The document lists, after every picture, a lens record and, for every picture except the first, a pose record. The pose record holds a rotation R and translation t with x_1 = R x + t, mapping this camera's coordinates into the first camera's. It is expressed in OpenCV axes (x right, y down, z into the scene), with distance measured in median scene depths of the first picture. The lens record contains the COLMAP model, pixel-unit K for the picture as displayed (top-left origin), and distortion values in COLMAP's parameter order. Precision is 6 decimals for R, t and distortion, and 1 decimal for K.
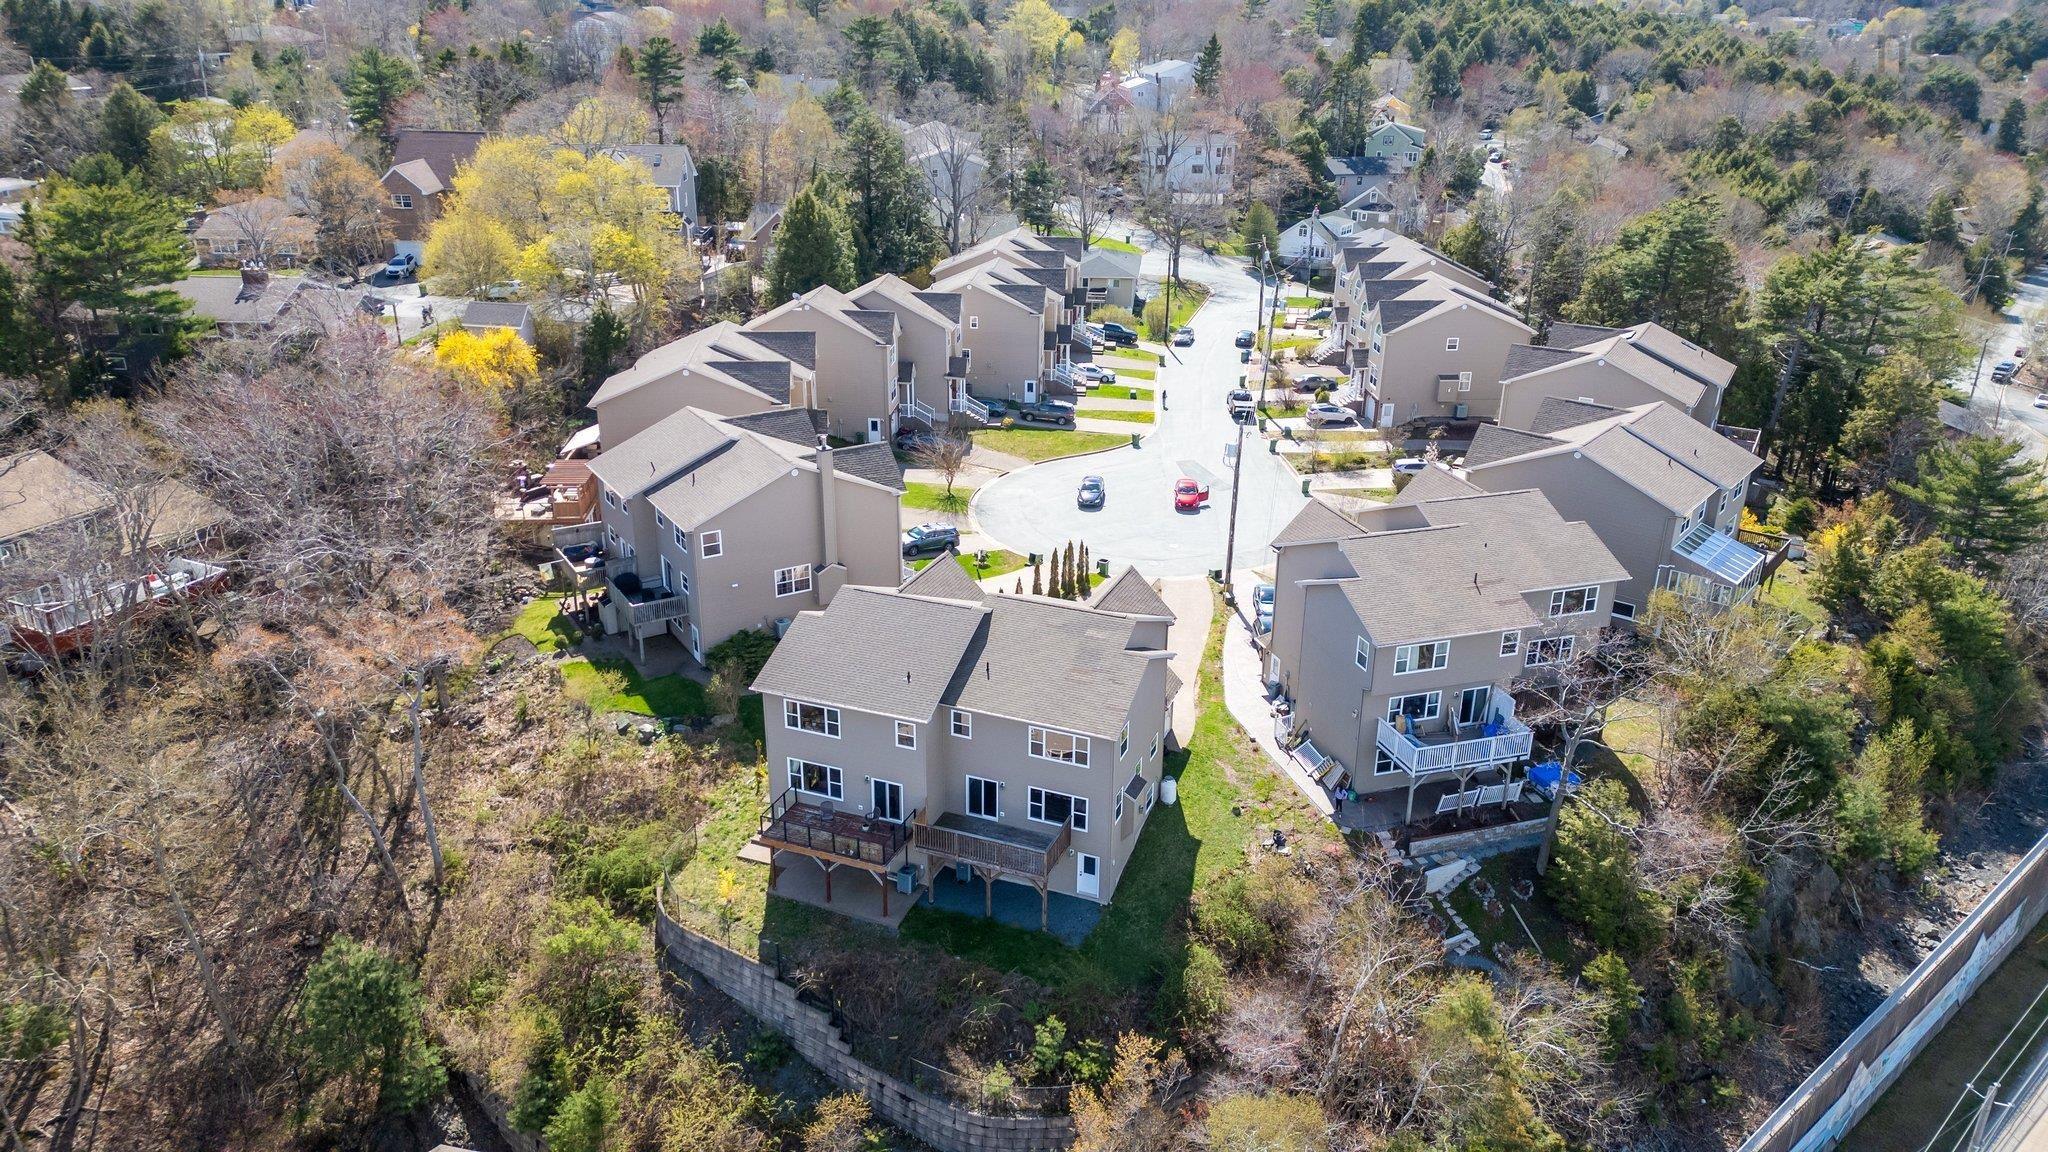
lens RADIAL K [[1418.7, 0, 1029.2], [0, 1418.7, 580.9], [0, 0, 1]] dist [0.069902, -0.062547]
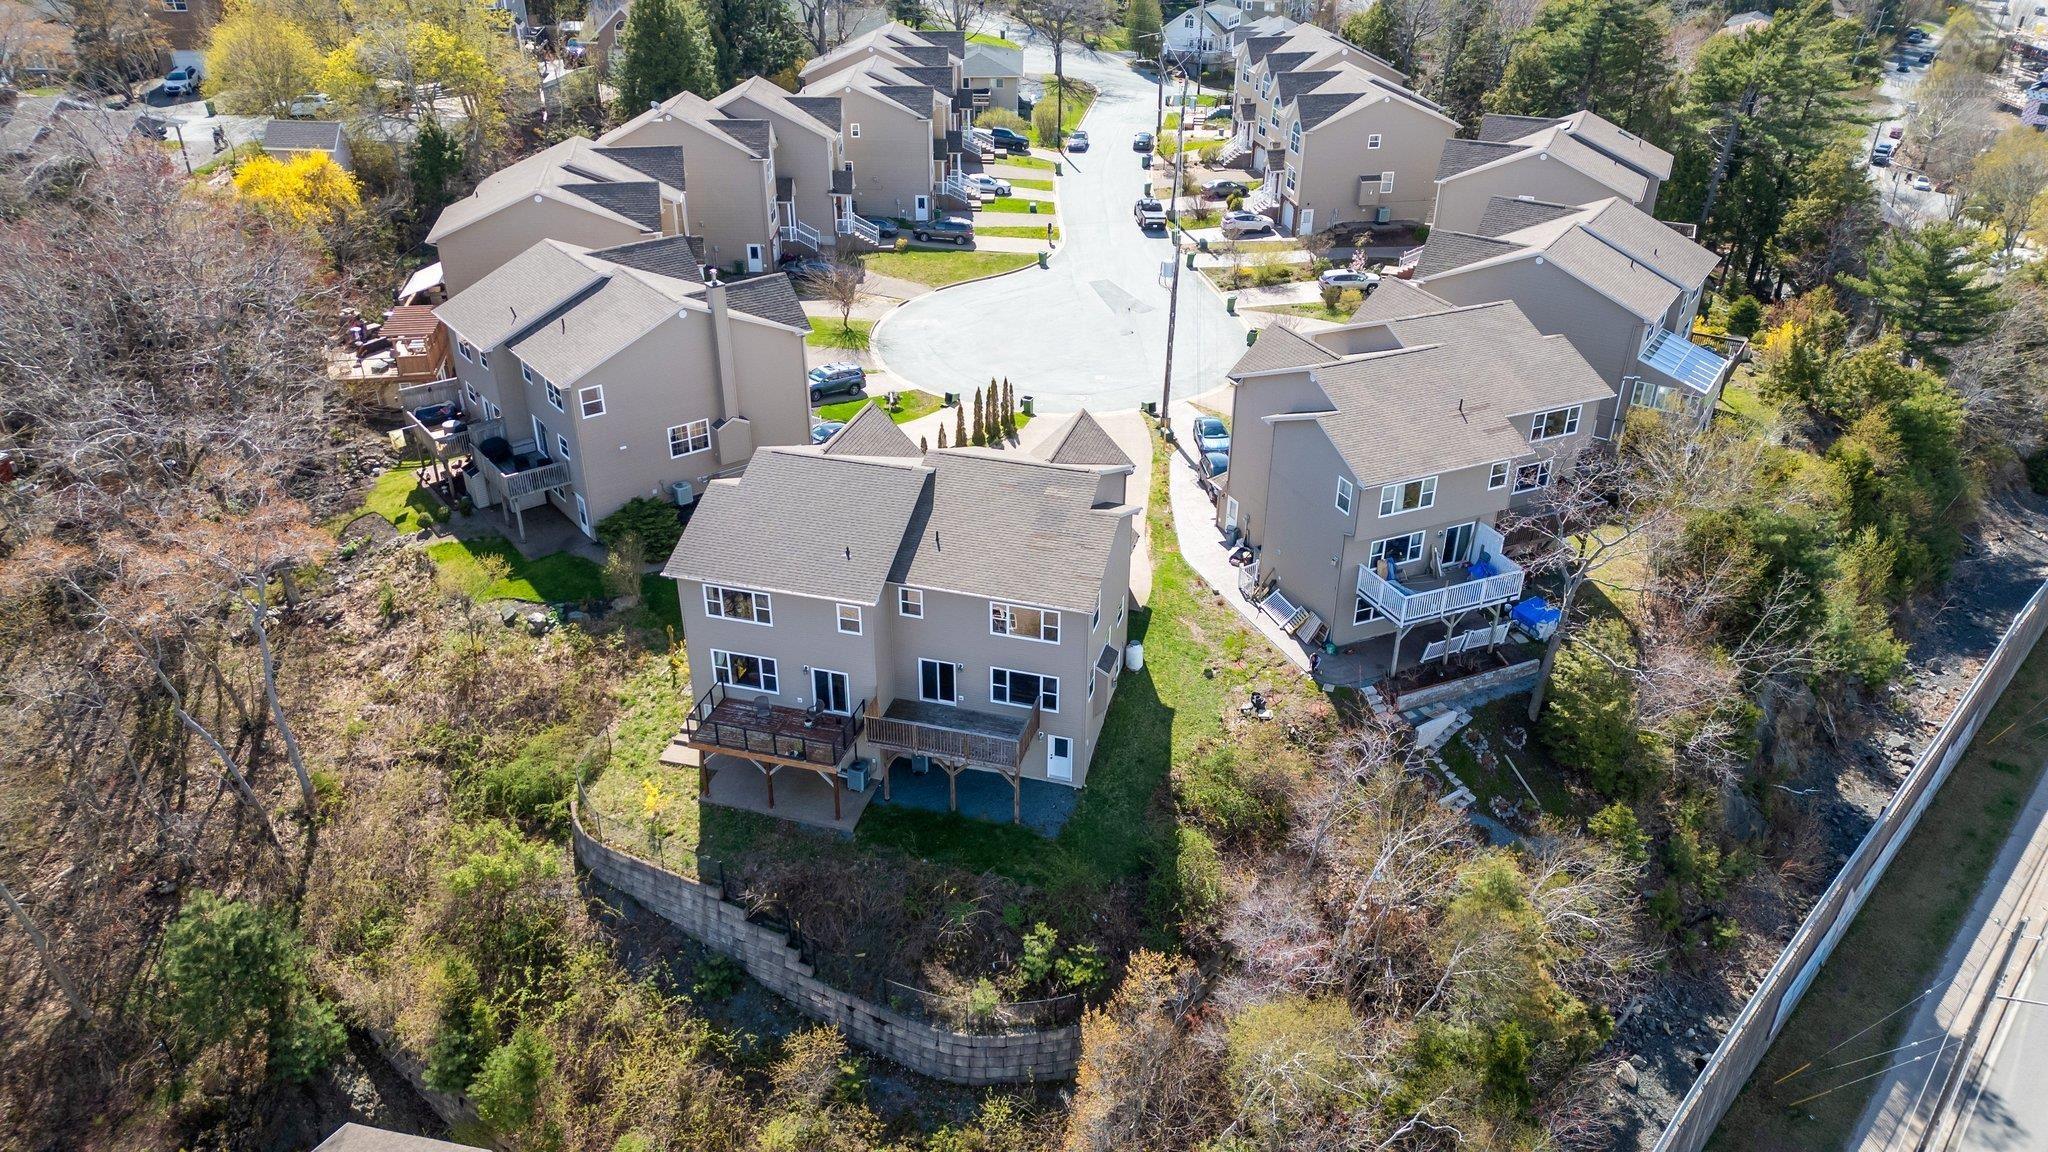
lens RADIAL K [[1418.7, 0, 1029.2], [0, 1418.7, 580.9], [0, 0, 1]] dist [0.069902, -0.062547]
pose [[0.994588, -0.055651, 0.087734, -0.040691], [0.044172, 0.990823, 0.127742, -0.016917], [-0.094038, -0.123175, 0.987919, 0.099341]]
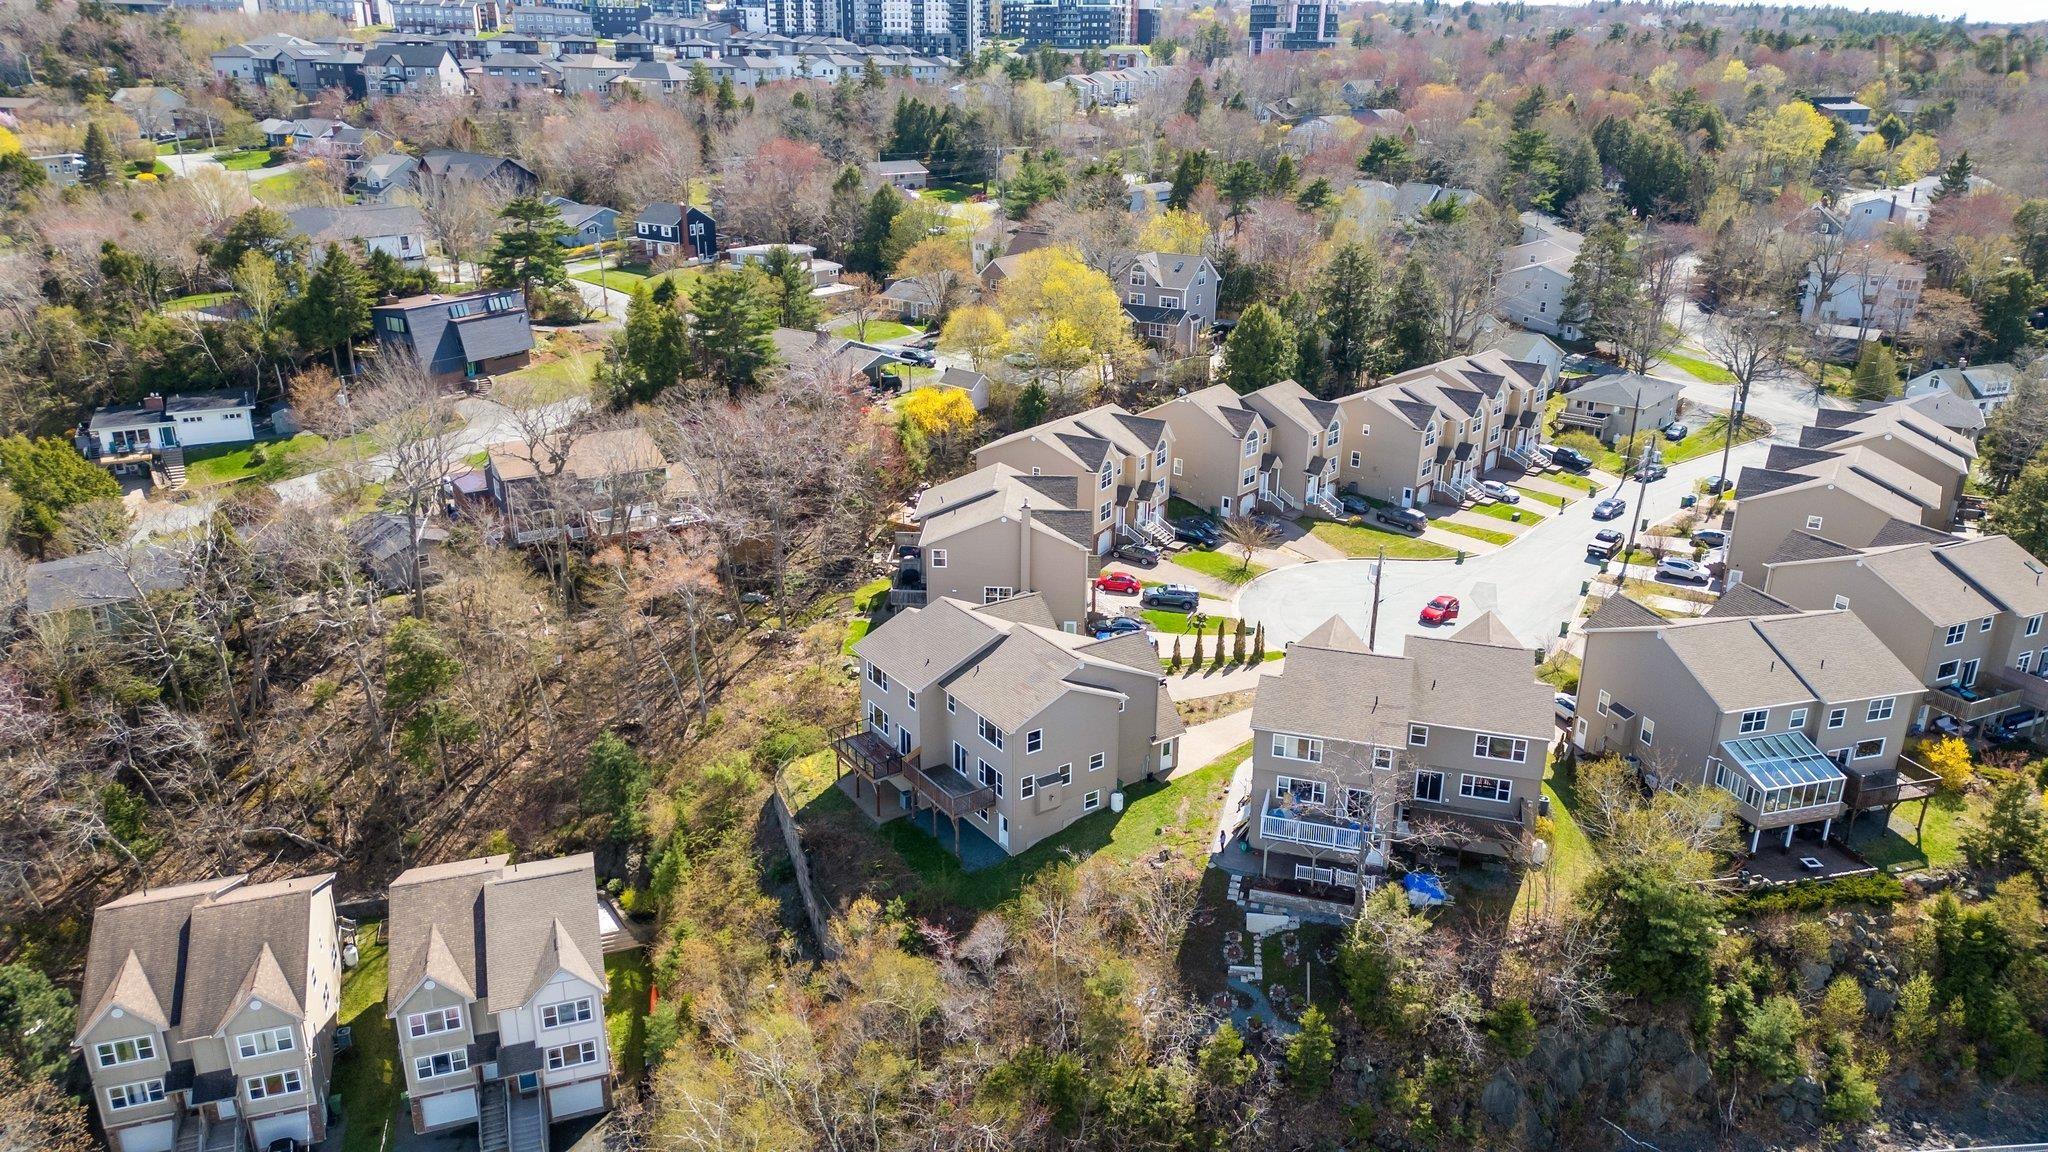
lens RADIAL K [[1418.7, 0, 1029.2], [0, 1418.7, 580.9], [0, 0, 1]] dist [0.069902, -0.062547]
pose [[0.824832, 0.196232, -0.530232, 0.602338], [-0.215650, 0.976130, 0.025788, -0.059145], [0.522635, 0.093074, 0.847461, -0.152724]]
